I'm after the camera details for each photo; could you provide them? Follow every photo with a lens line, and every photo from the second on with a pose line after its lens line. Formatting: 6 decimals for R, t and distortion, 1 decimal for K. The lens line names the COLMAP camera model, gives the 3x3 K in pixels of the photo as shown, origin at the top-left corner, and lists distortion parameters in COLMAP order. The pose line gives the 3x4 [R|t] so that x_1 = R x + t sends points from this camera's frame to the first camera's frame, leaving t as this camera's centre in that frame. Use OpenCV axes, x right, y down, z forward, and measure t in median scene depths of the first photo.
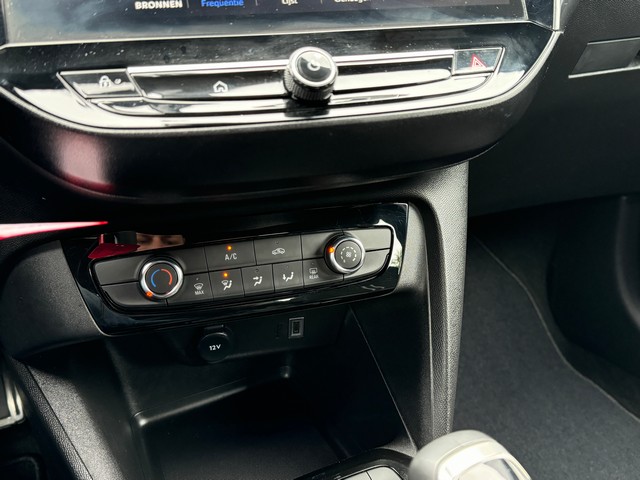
lens RADIAL K [[571.8, 0, 320.0], [0, 571.8, 240.0], [0, 0, 1]] dist [0.050668, -0.144604]
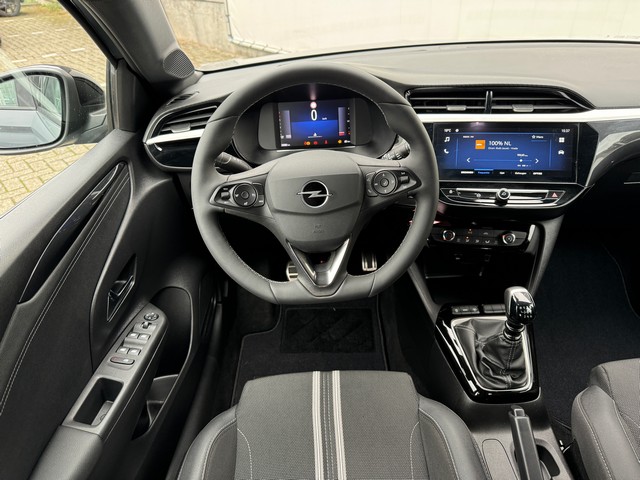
lens RADIAL K [[444.2, 0, 321.5], [0, 444.2, 242.5], [0, 0, 1]] dist [0.076588, -0.158063]
pose [[0.892735, 0.198761, -0.404374, 0.123490], [-0.142614, 0.975952, 0.164859, -0.205272], [0.427417, -0.089506, 0.899613, -1.599138]]
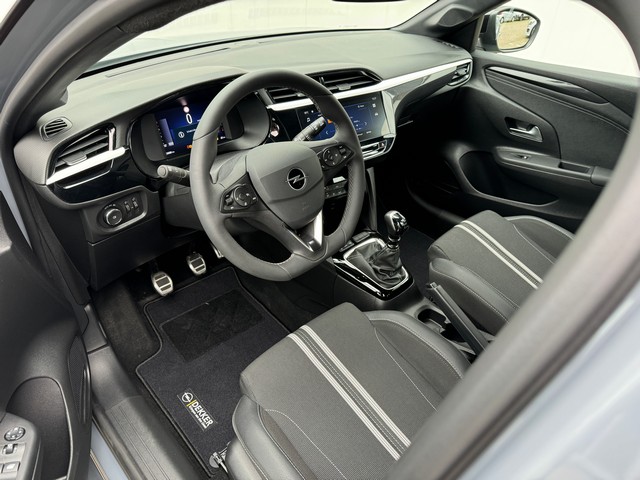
lens RADIAL K [[444.2, 0, 321.5], [0, 444.2, 242.5], [0, 0, 1]] dist [0.076588, -0.158063]
pose [[0.959041, -0.147826, 0.241637, -1.002991], [0.104418, 0.977450, 0.183546, -0.179871], [-0.263321, -0.150797, 0.952850, -2.070778]]
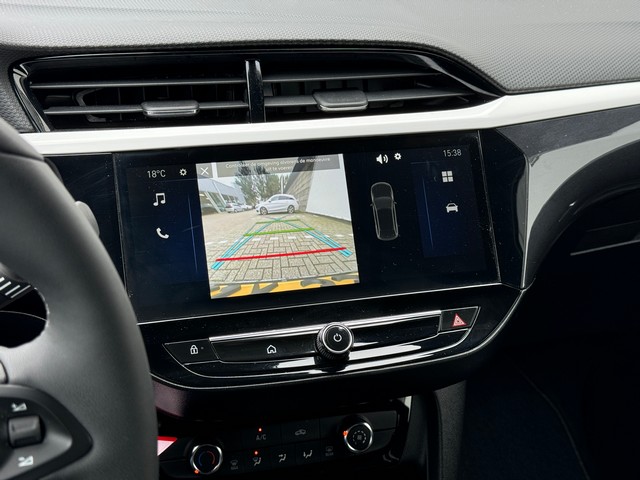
lens RADIAL K [[893.4, 0, 331.8], [0, 893.4, 239.6], [0, 0, 1]] dist [0.041135, 0.040391]
pose [[0.999314, 0.034180, 0.014246, -0.045543], [-0.034273, 0.999392, 0.006336, -0.377481], [-0.014021, -0.006820, 0.999878, -0.821438]]
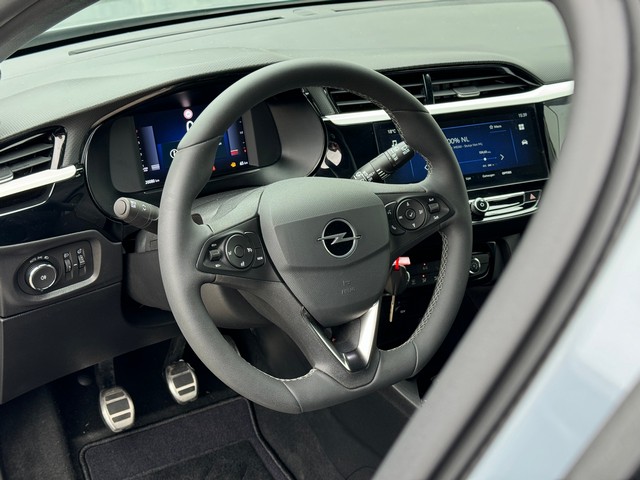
lens RADIAL K [[893.4, 0, 331.8], [0, 893.4, 239.6], [0, 0, 1]] dist [0.041135, 0.040391]
pose [[0.995538, -0.021179, 0.091956, -0.820958], [0.019909, 0.999694, 0.014705, -0.137830], [-0.092240, -0.012809, 0.995654, -2.412958]]
